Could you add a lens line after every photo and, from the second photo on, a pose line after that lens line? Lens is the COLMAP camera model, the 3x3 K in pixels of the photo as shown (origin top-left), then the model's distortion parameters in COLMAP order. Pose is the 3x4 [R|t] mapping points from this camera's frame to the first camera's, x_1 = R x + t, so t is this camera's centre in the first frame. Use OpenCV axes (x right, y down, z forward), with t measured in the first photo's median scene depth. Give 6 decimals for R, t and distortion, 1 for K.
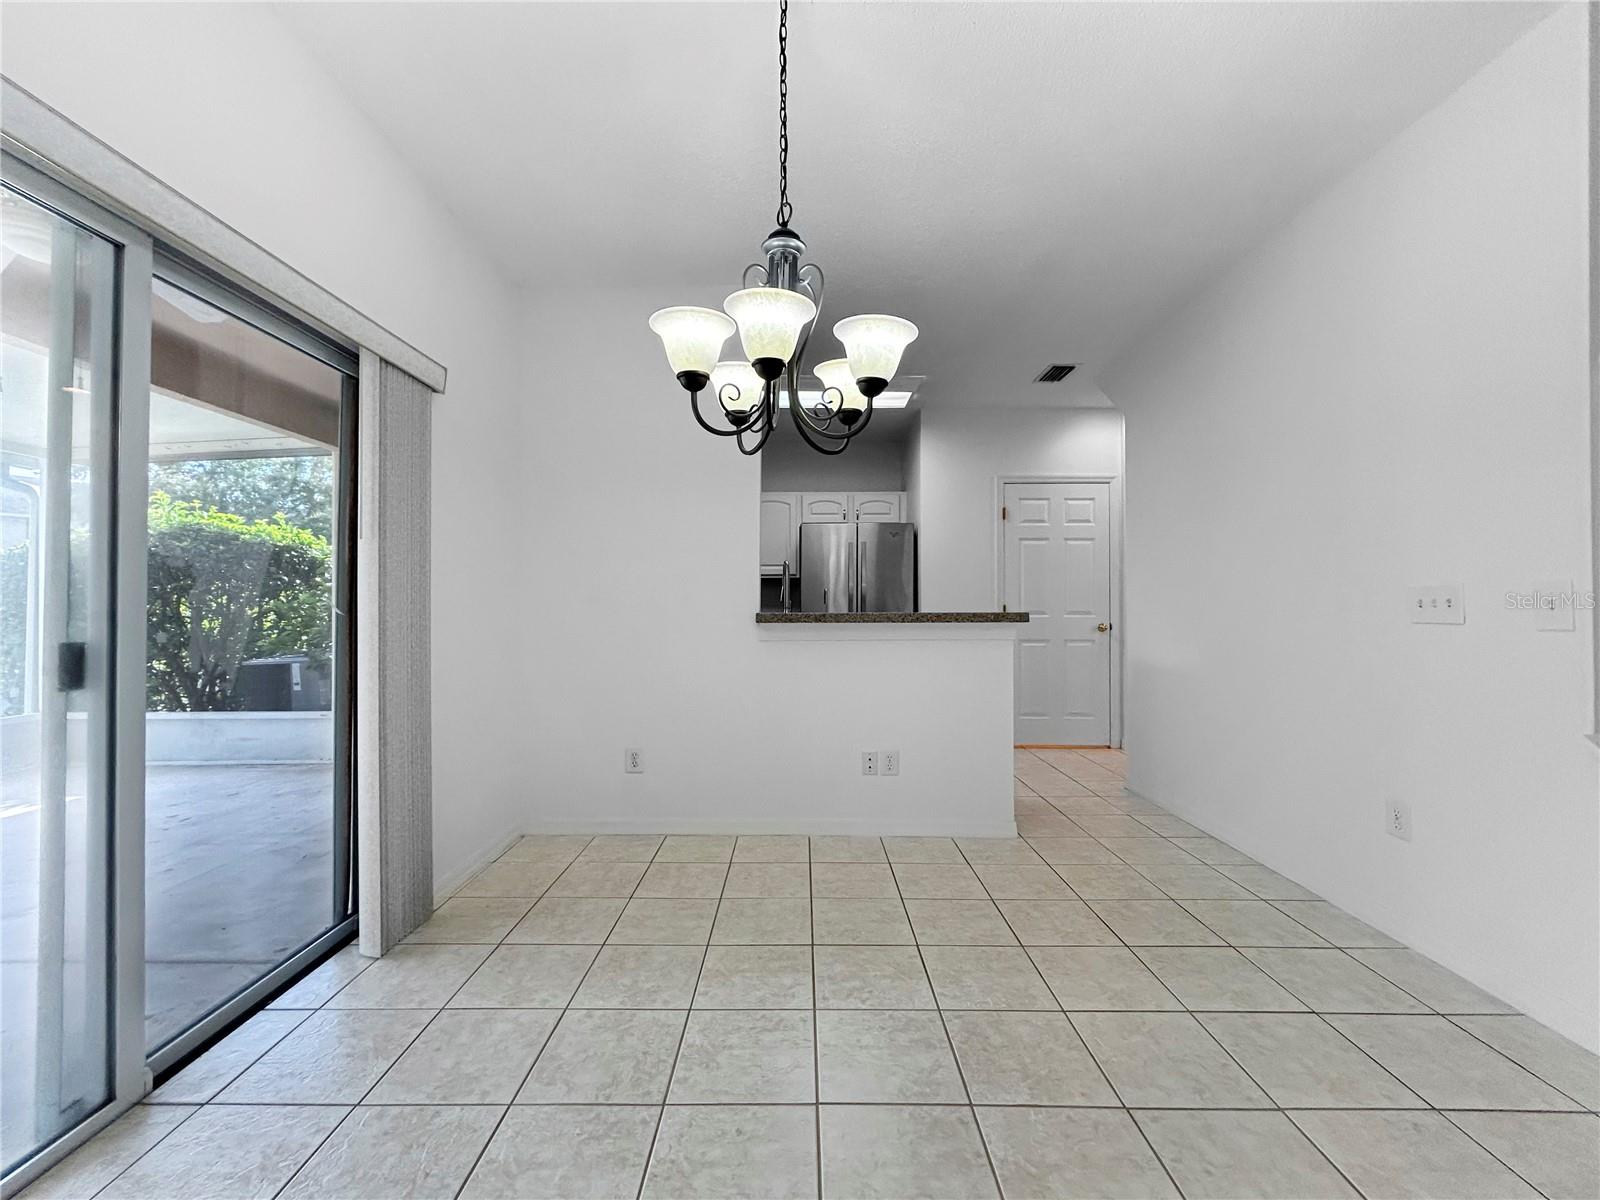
lens RADIAL K [[650.7, 0, 795.7], [0, 650.7, 598.7], [0, 0, 1]] dist [0.000088, 0.000263]
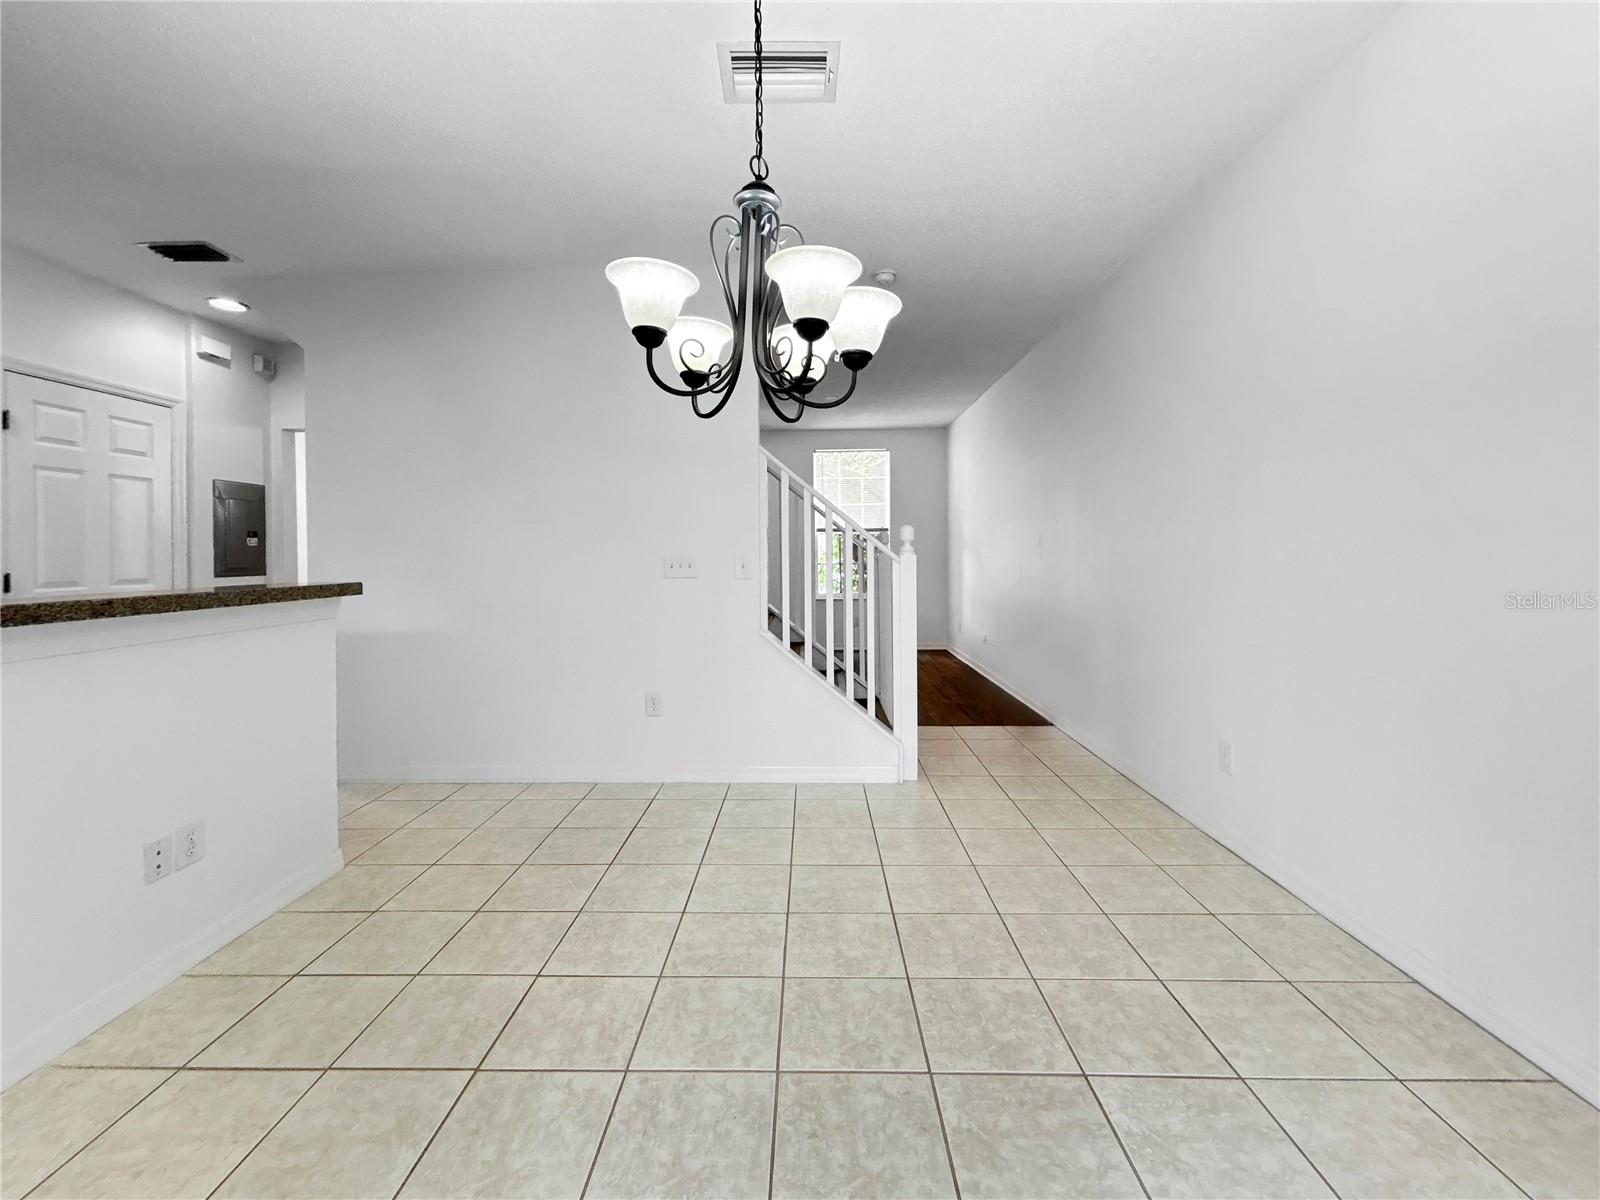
lens RADIAL K [[666.5, 0, 802.5], [0, 666.5, 563.5], [0, 0, 1]] dist [0.000188, 0.000173]
pose [[0.010551, -0.008336, 0.999910, -0.712574], [0.001638, 0.999964, 0.008319, -0.010598], [-0.999943, 0.001550, 0.010564, 0.684984]]
